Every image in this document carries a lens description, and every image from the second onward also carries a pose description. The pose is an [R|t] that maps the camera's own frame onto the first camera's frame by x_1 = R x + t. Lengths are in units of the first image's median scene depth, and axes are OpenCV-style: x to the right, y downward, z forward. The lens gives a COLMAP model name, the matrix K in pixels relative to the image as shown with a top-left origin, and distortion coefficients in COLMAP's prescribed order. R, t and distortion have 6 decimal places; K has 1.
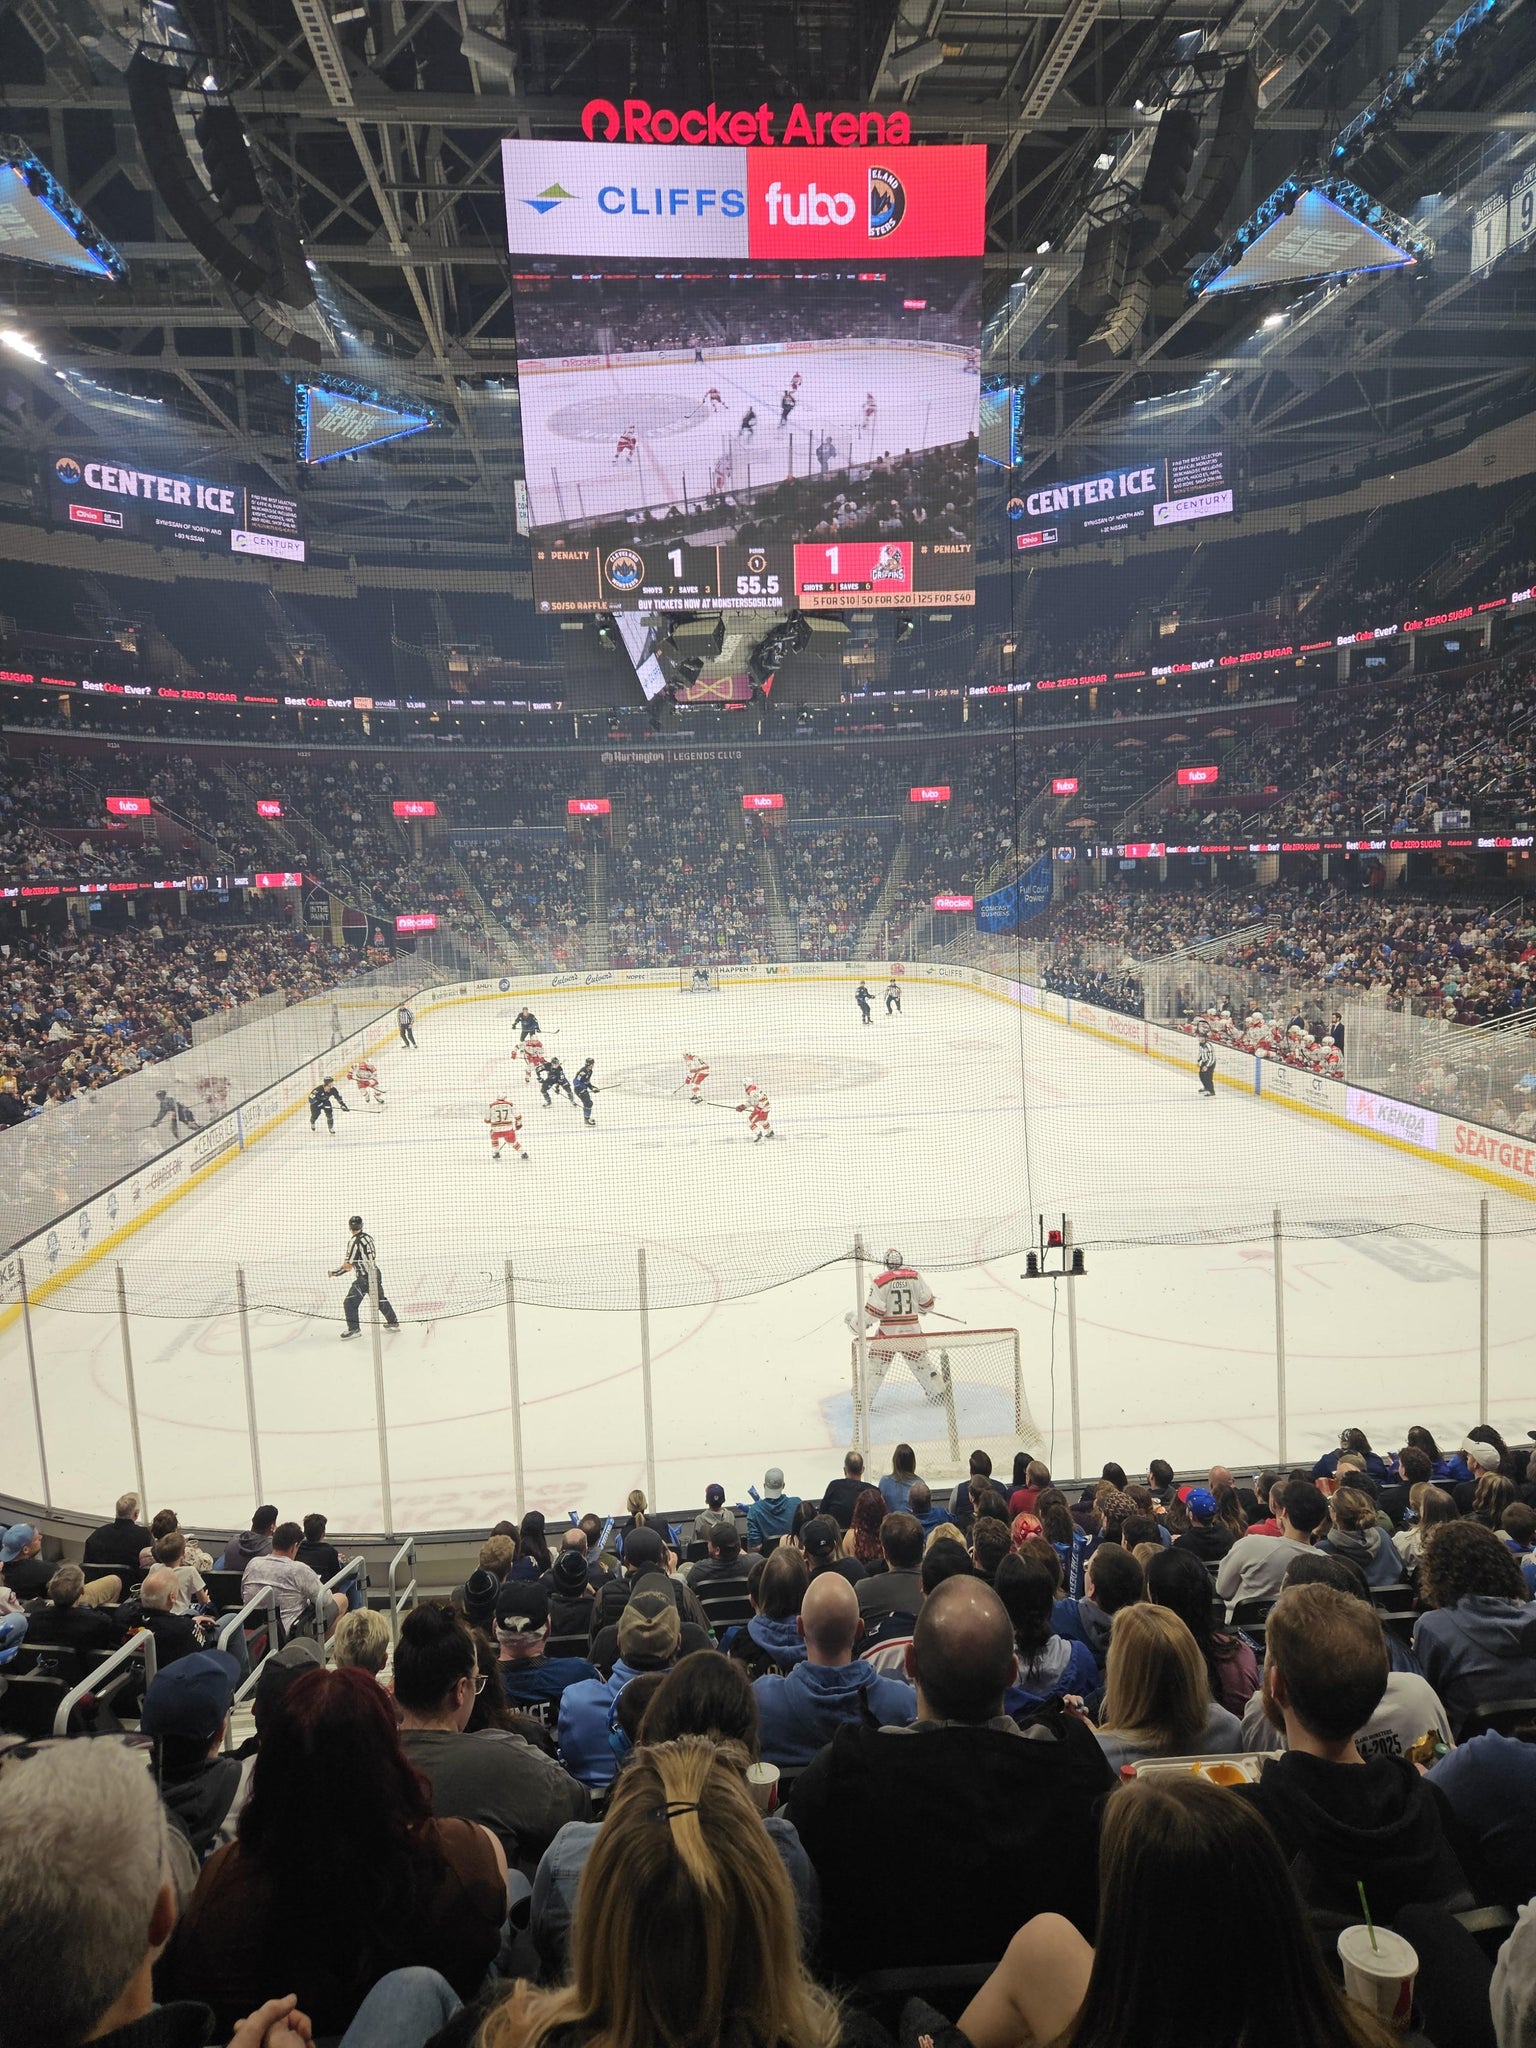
lens RADIAL K [[1365.9, 0, 771.7], [0, 1365.9, 1030.1], [0, 0, 1]] dist [0.054086, -0.028243]
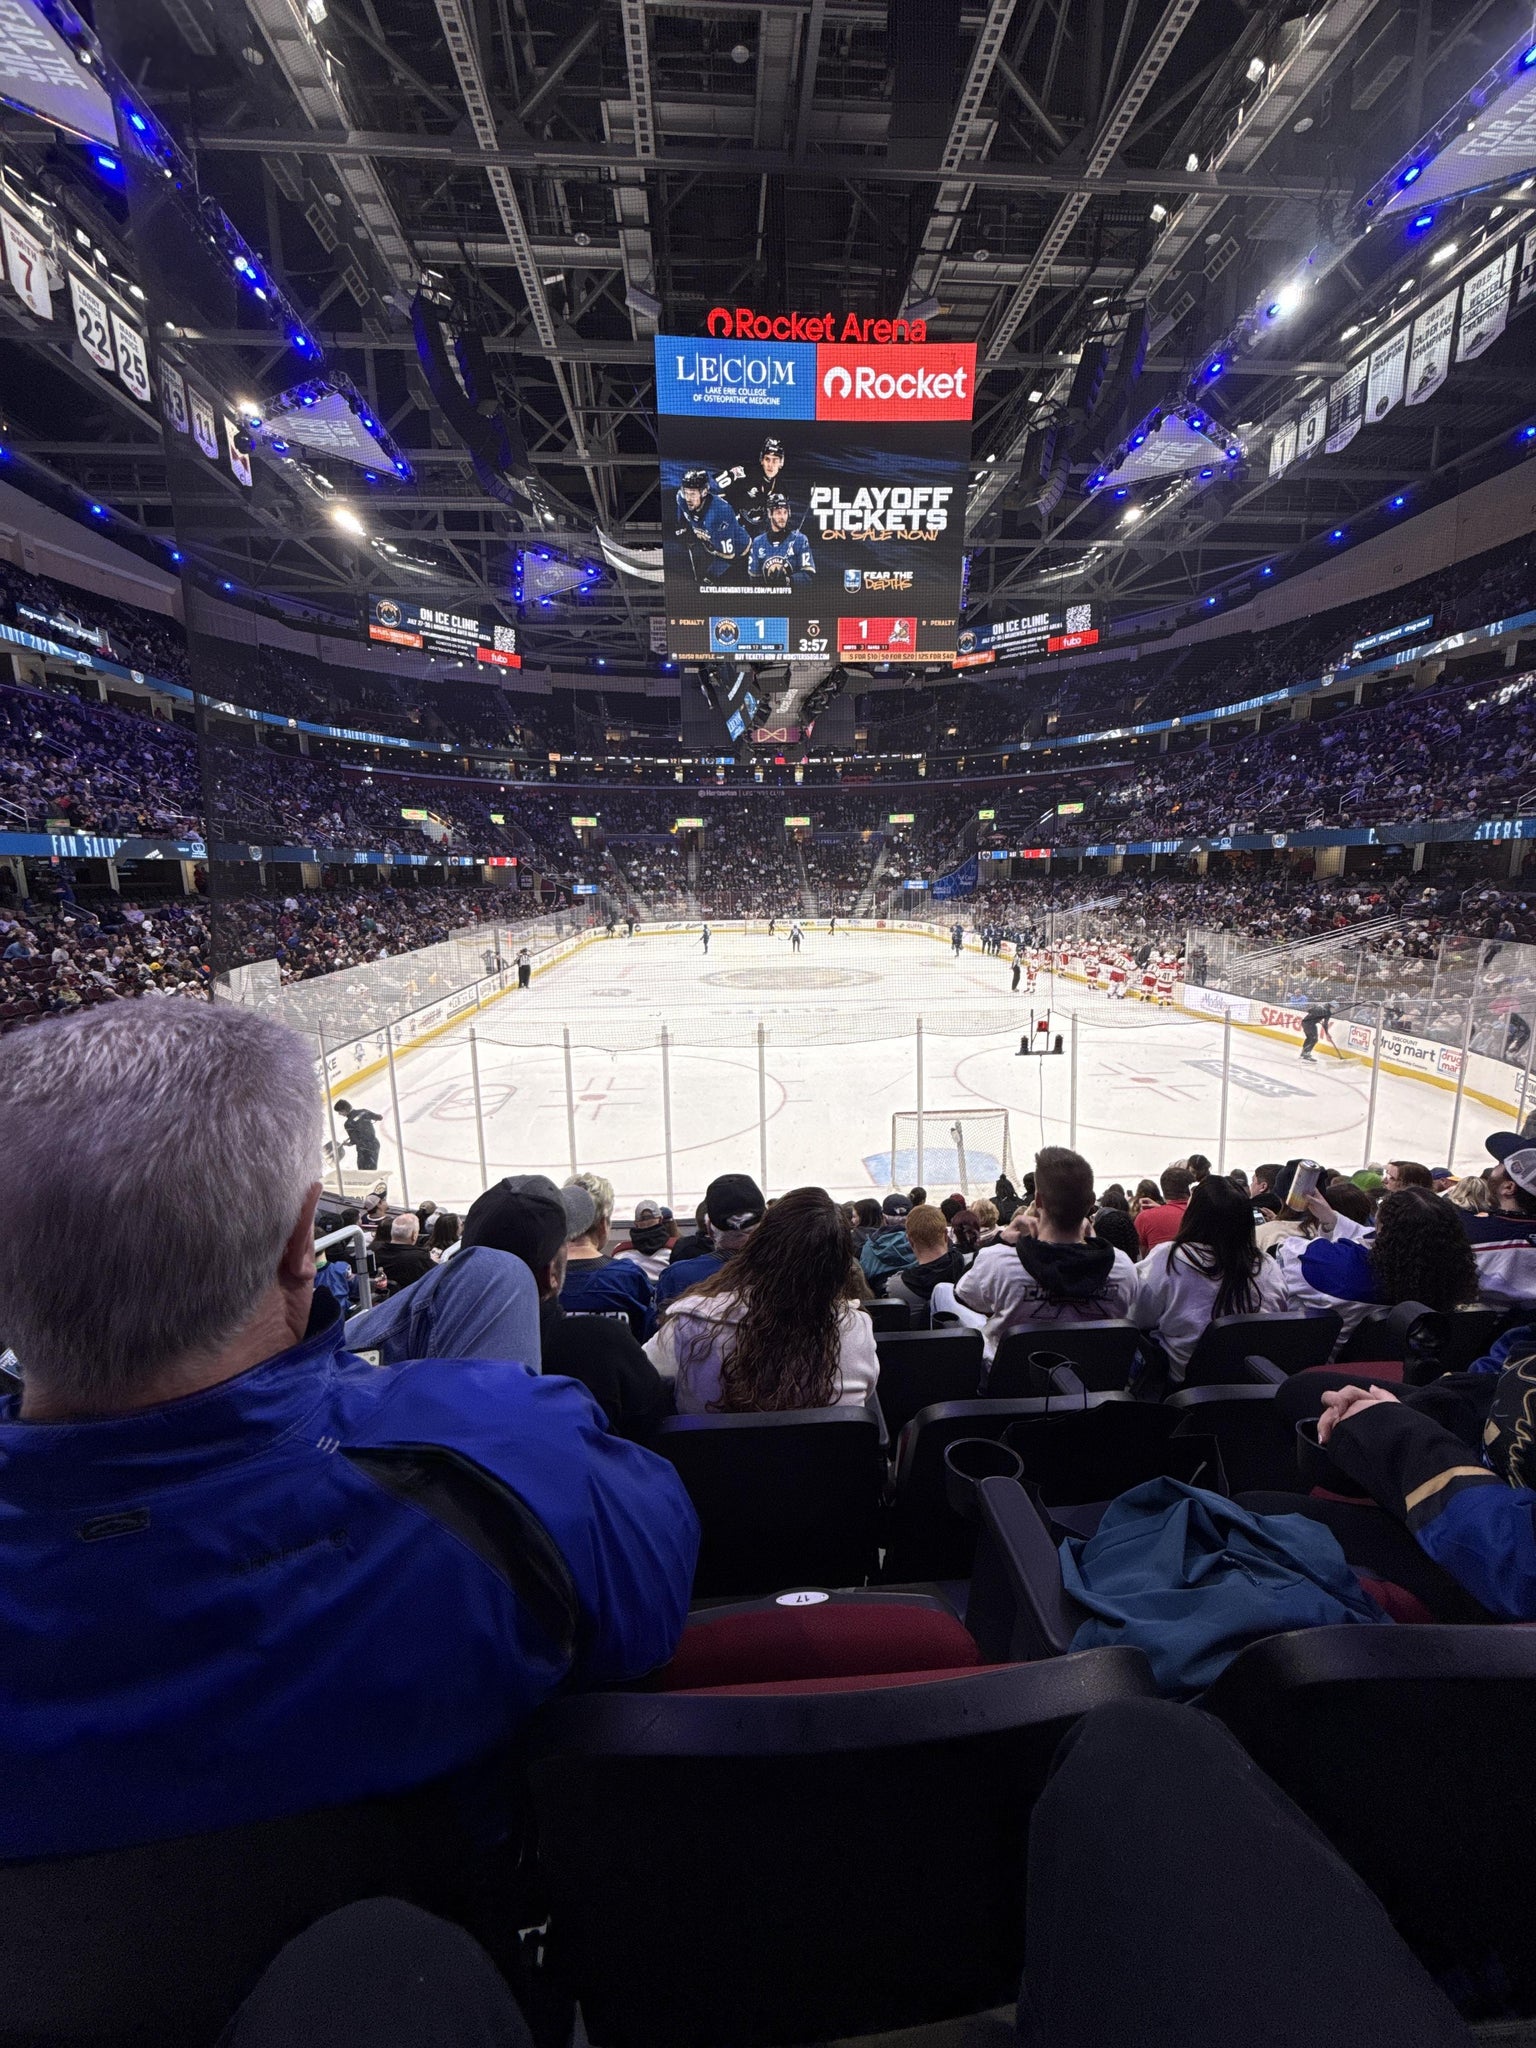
lens RADIAL K [[812.0, 0, 768.2], [0, 812.0, 1020.9], [0, 0, 1]] dist [0.001545, 0.001979]
pose [[0.999290, 0.025880, -0.027382, -0.012001], [-0.024306, 0.998116, 0.056341, 0.020238], [0.028789, -0.055636, 0.998036, 0.036616]]
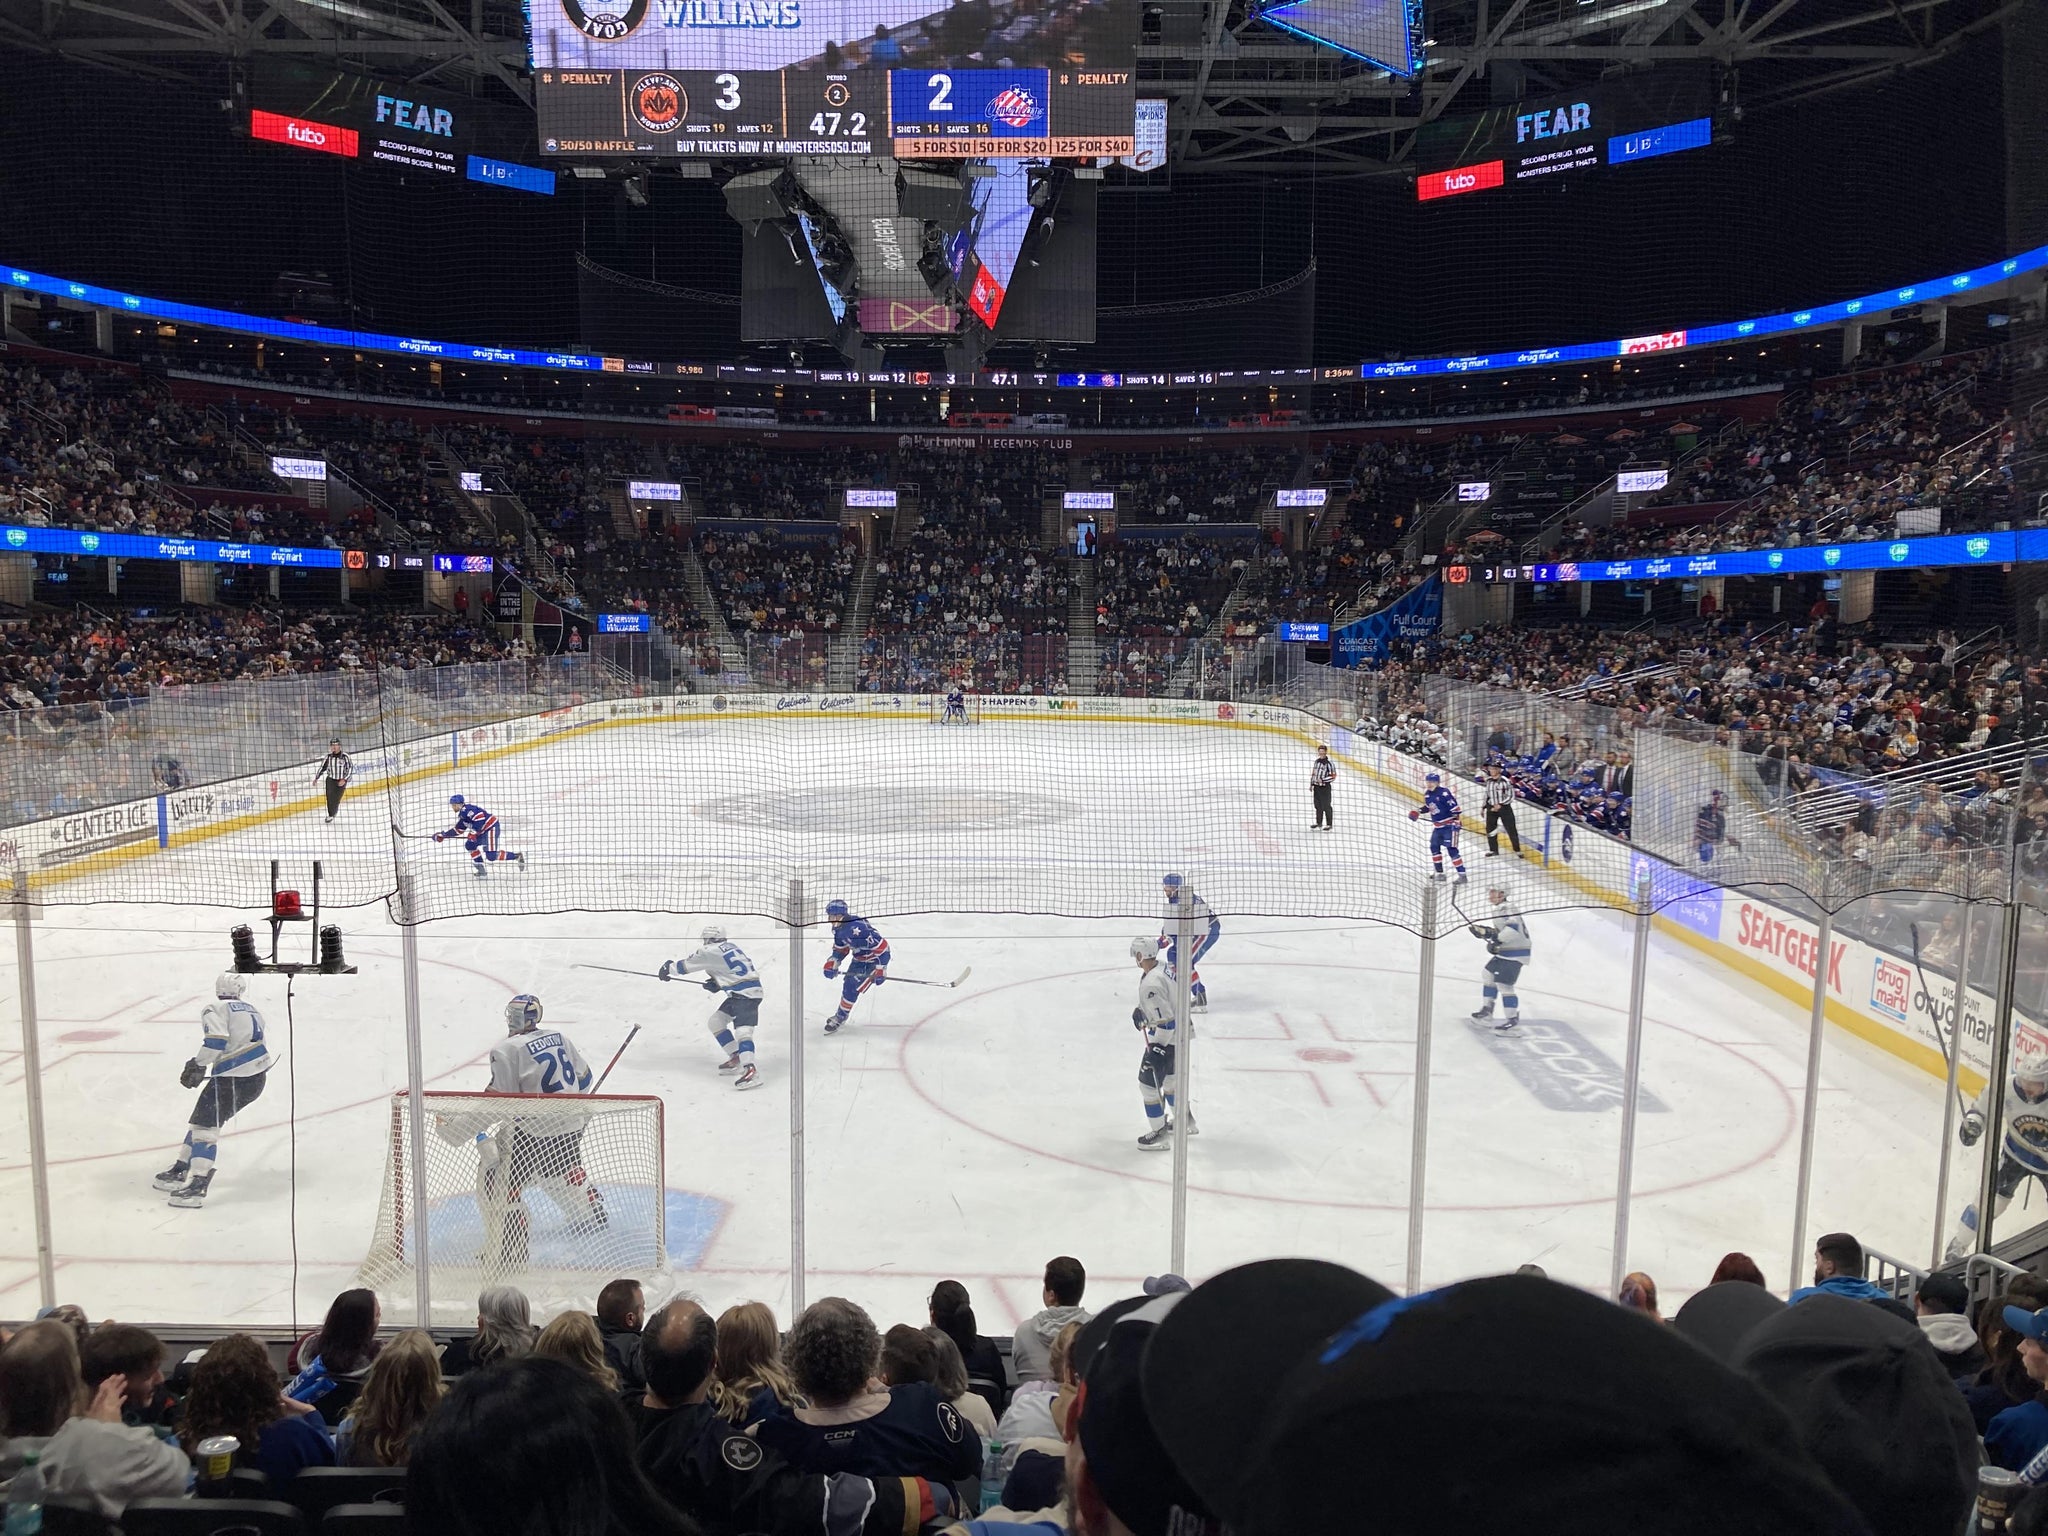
lens RADIAL K [[1665.1, 0, 1009.5], [0, 1665.1, 747.0], [0, 0, 1]] dist [0.023371, -0.023408]
pose [[0.991076, 0.055396, -0.121243, 0.100451], [-0.060260, 0.997503, -0.036820, 0.018509], [0.118900, 0.043797, 0.991940, 0.063410]]
